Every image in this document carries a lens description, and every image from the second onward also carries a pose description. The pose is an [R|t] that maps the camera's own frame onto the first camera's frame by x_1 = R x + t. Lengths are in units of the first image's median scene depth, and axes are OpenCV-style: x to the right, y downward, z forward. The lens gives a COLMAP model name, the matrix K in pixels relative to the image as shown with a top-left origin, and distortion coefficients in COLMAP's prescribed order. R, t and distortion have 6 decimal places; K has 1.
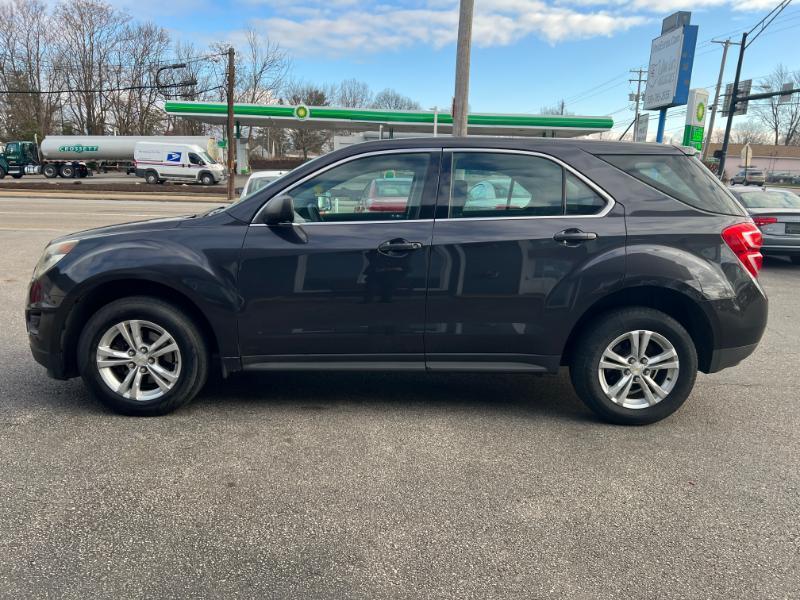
lens RADIAL K [[603.0, 0, 399.1], [0, 603.0, 302.7], [0, 0, 1]] dist [0.042641, -0.046378]
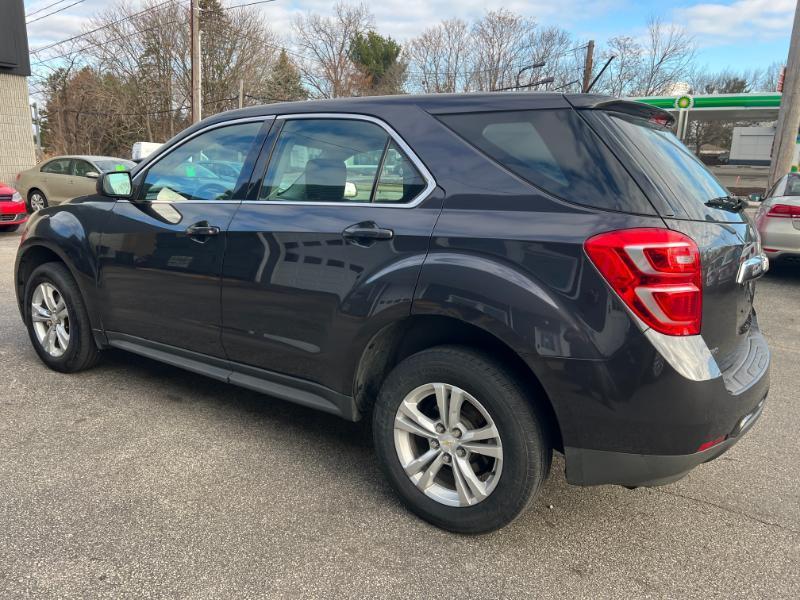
lens RADIAL K [[603.0, 0, 405.7], [0, 603.0, 295.1], [0, 0, 1]] dist [0.042641, -0.046378]
pose [[0.813224, 0.119016, -0.569651, 0.707111], [-0.124546, 0.991778, 0.029411, -0.061167], [0.568467, 0.047030, 0.821361, 0.438436]]
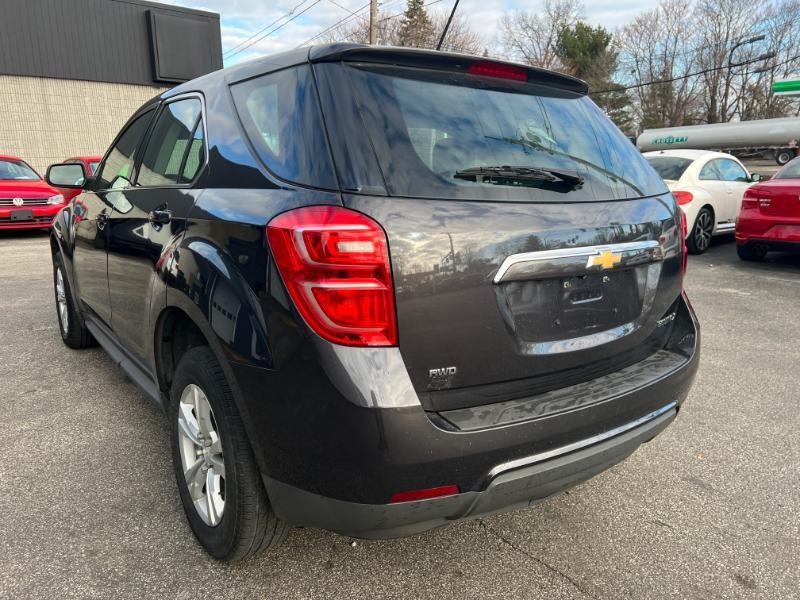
lens RADIAL K [[603.0, 0, 403.3], [0, 603.0, 295.0], [0, 0, 1]] dist [0.042641, -0.046378]
pose [[0.572600, 0.148434, -0.806286, 0.944784], [-0.148829, 0.985952, 0.075817, -0.110176], [0.806213, 0.076586, 0.586647, 0.804968]]
